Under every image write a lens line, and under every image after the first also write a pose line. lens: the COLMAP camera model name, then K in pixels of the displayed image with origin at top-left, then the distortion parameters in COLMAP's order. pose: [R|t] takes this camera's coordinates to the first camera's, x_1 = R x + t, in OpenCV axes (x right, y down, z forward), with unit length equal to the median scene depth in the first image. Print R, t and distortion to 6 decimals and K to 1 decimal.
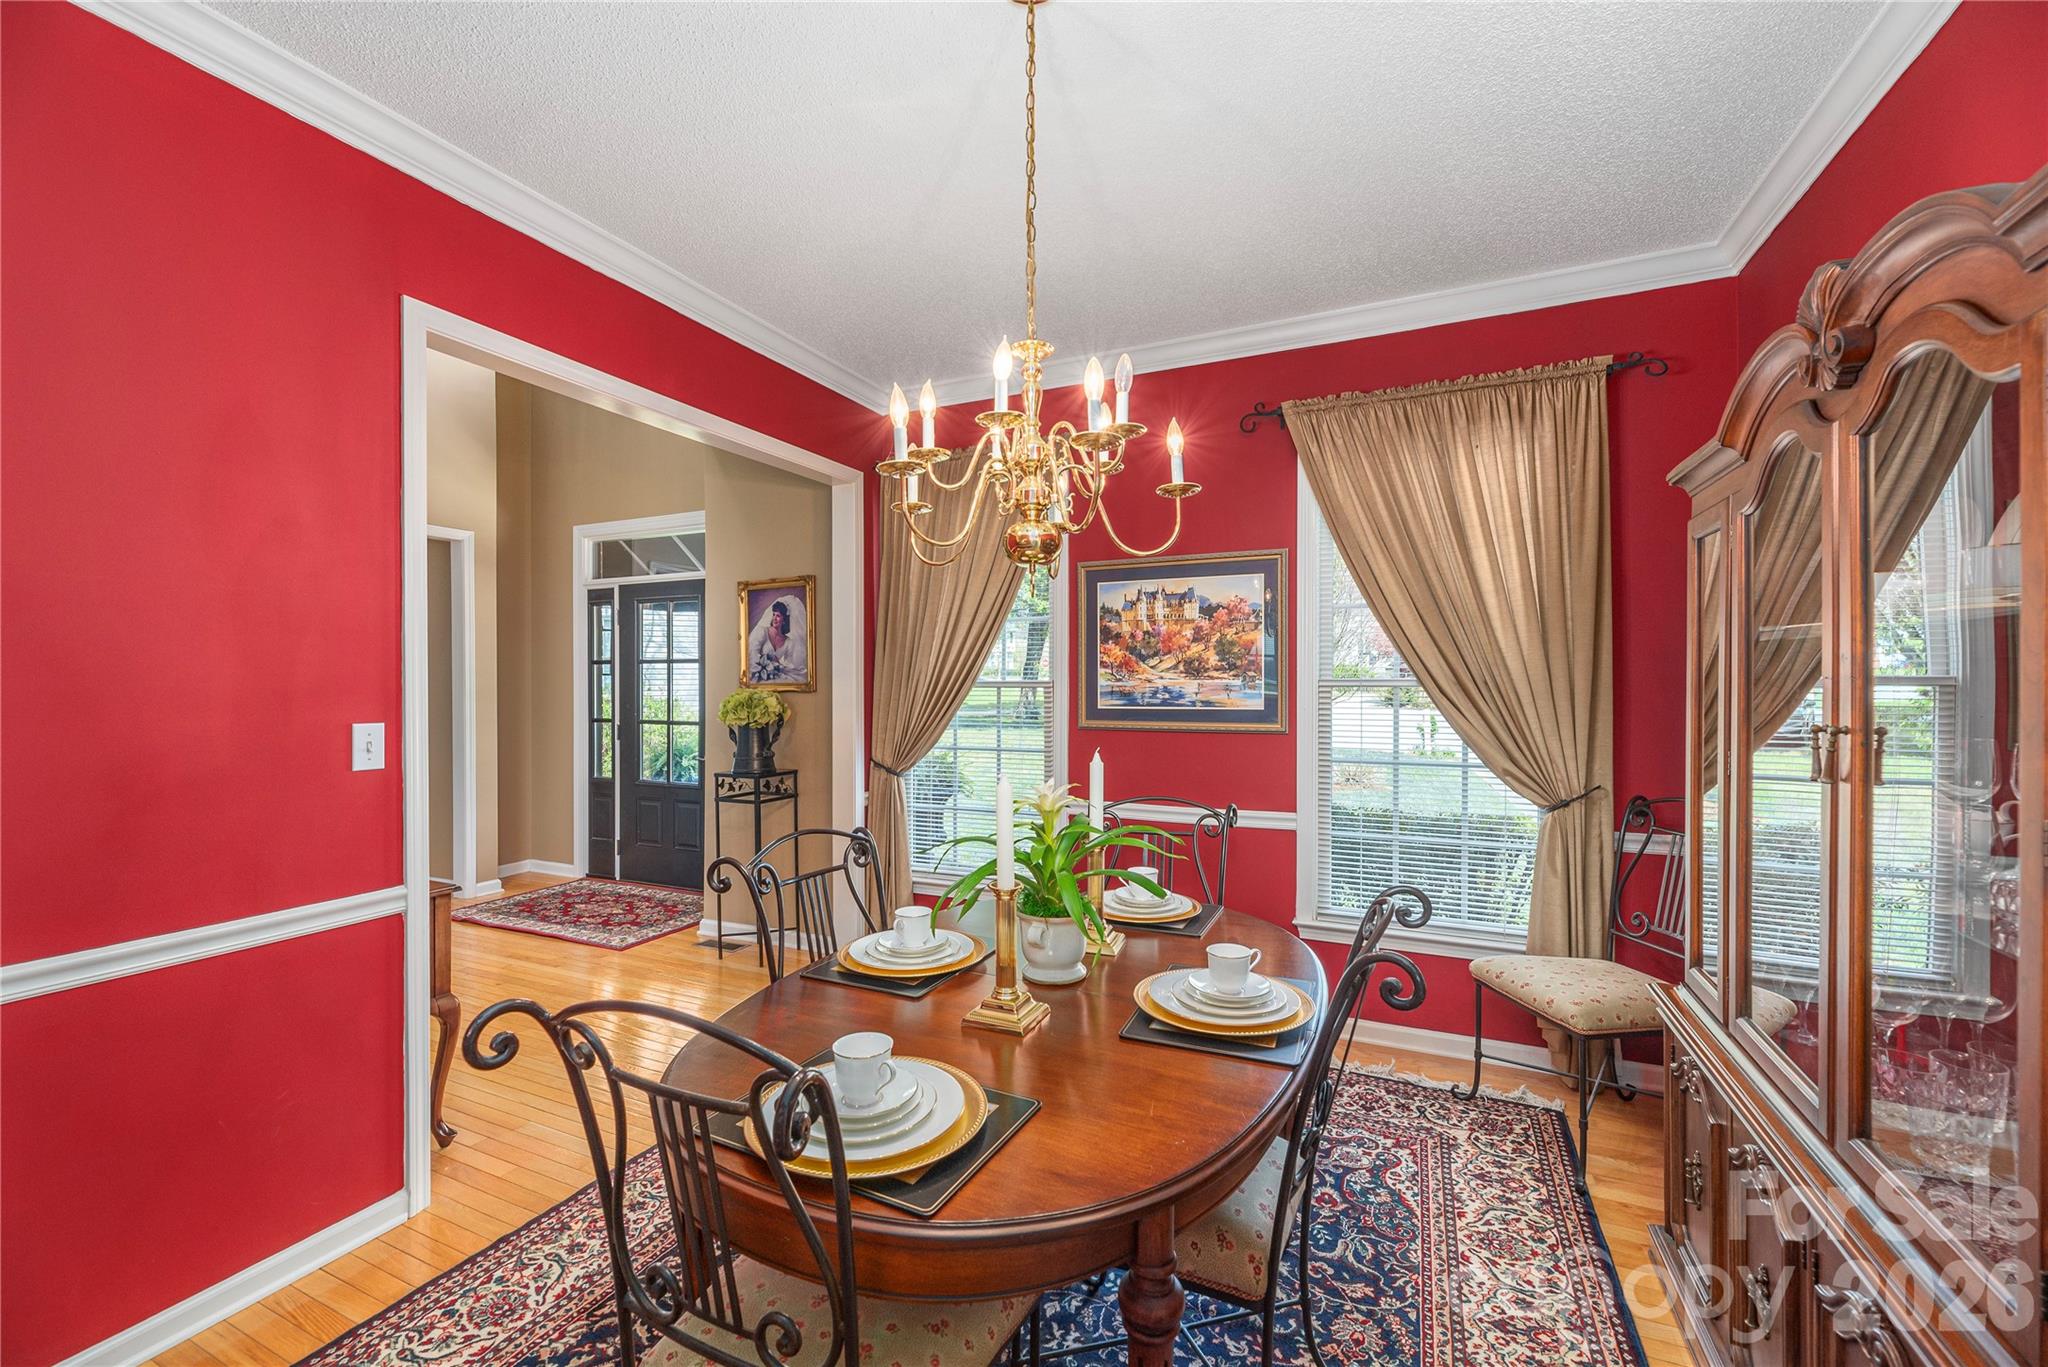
lens RADIAL K [[842.7, 0, 1029.5], [0, 842.7, 687.5], [0, 0, 1]] dist [-0.000268, 0.000909]
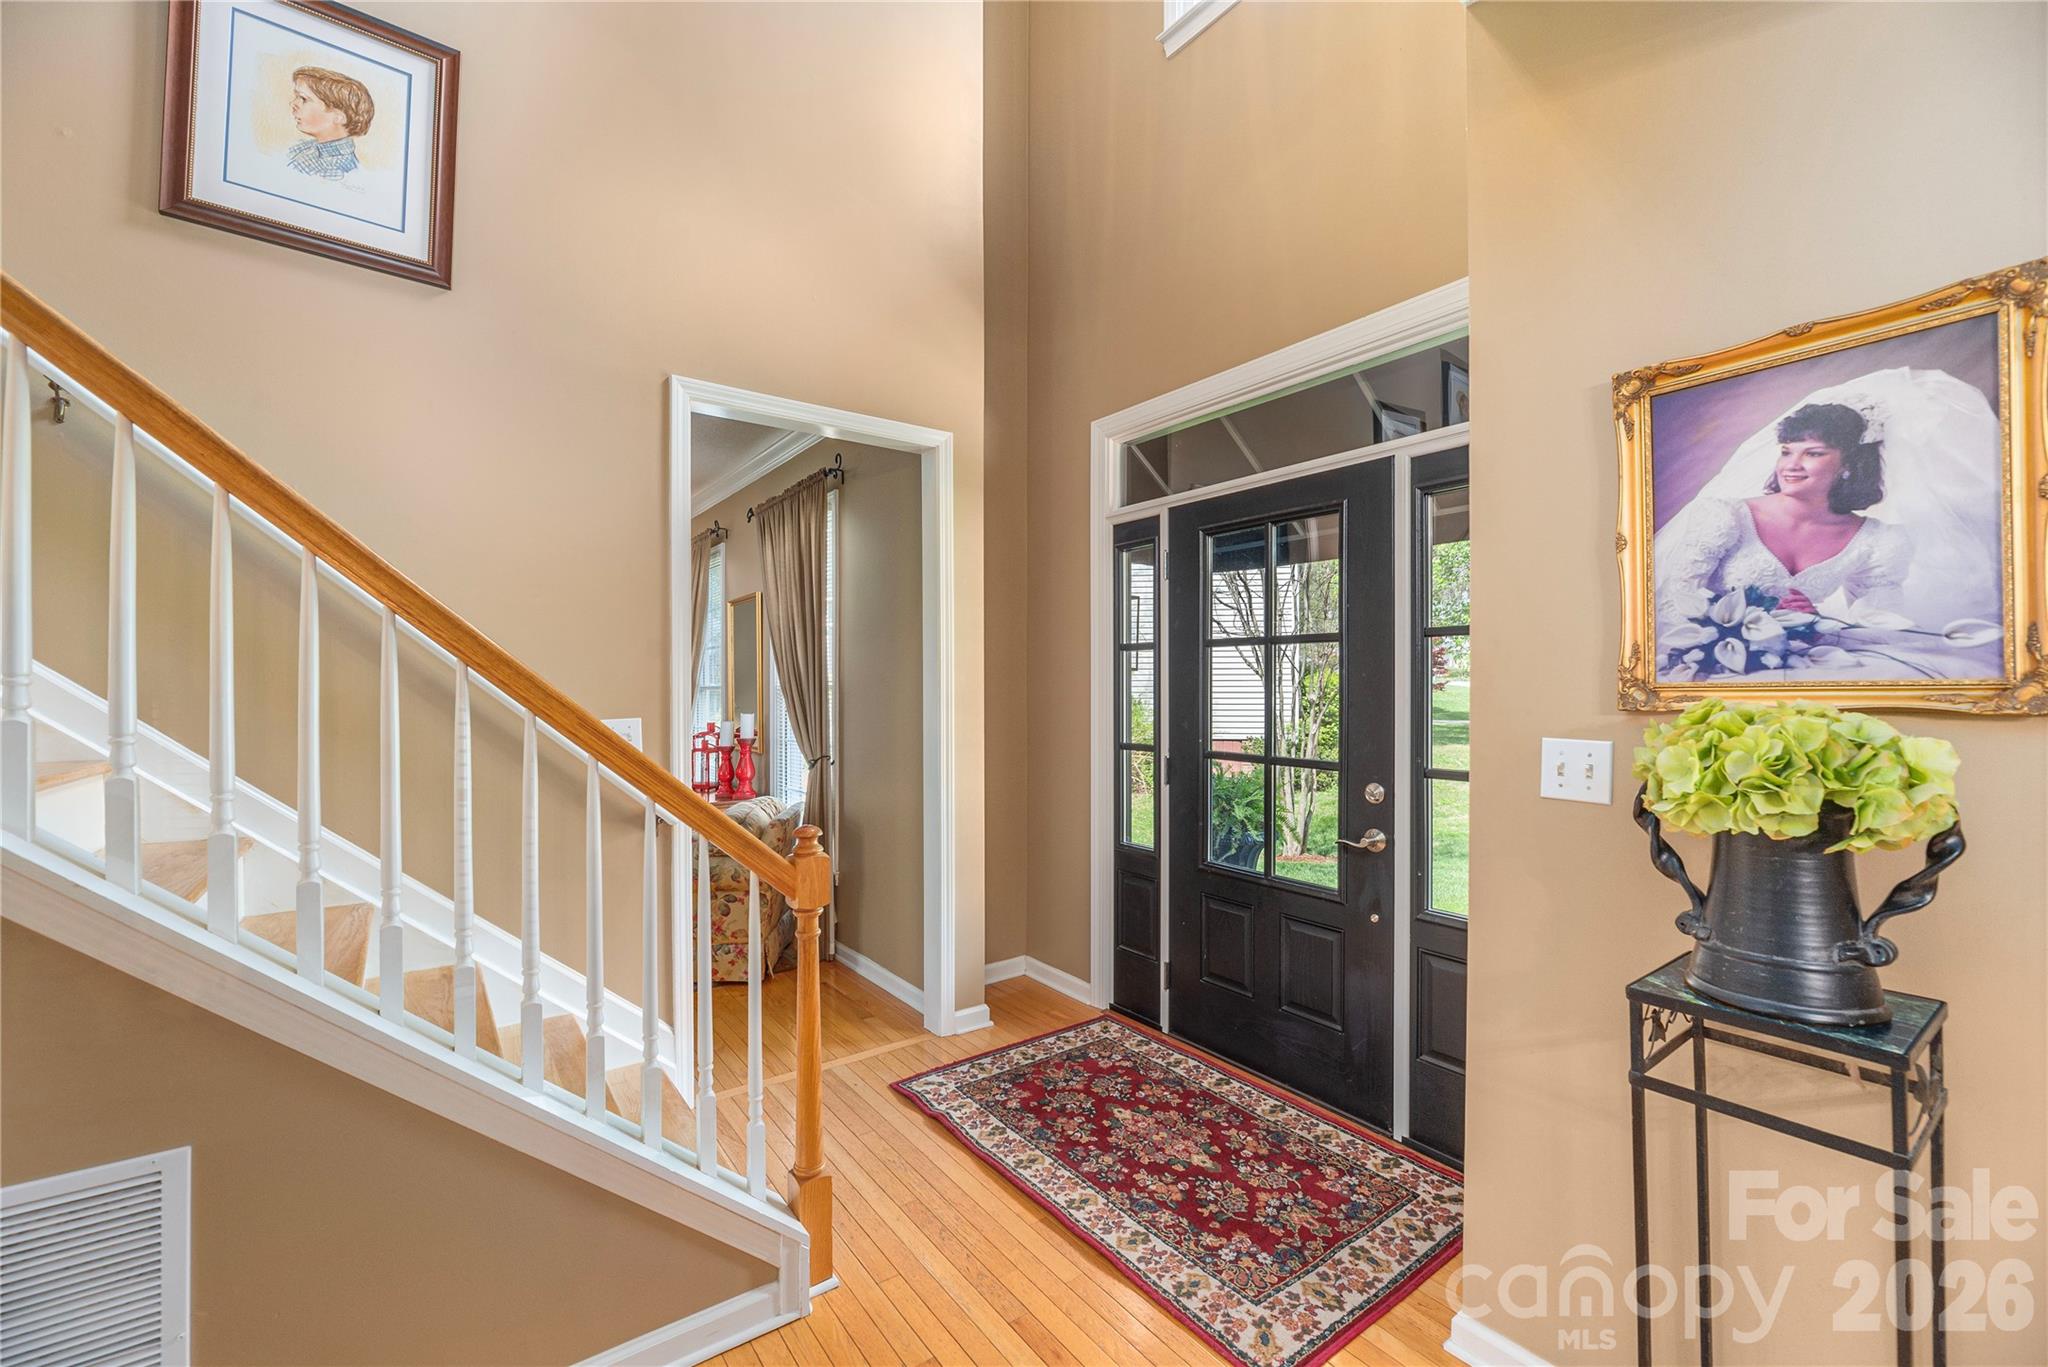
lens RADIAL K [[842.7, 0, 1024.4], [0, 842.7, 681.7], [0, 0, 1]] dist [-0.000268, 0.000909]
pose [[0.876605, -0.001894, -0.481206, -0.347593], [-0.001925, 0.999970, -0.007442, -0.002204], [0.481206, 0.007449, 0.876576, 0.532365]]
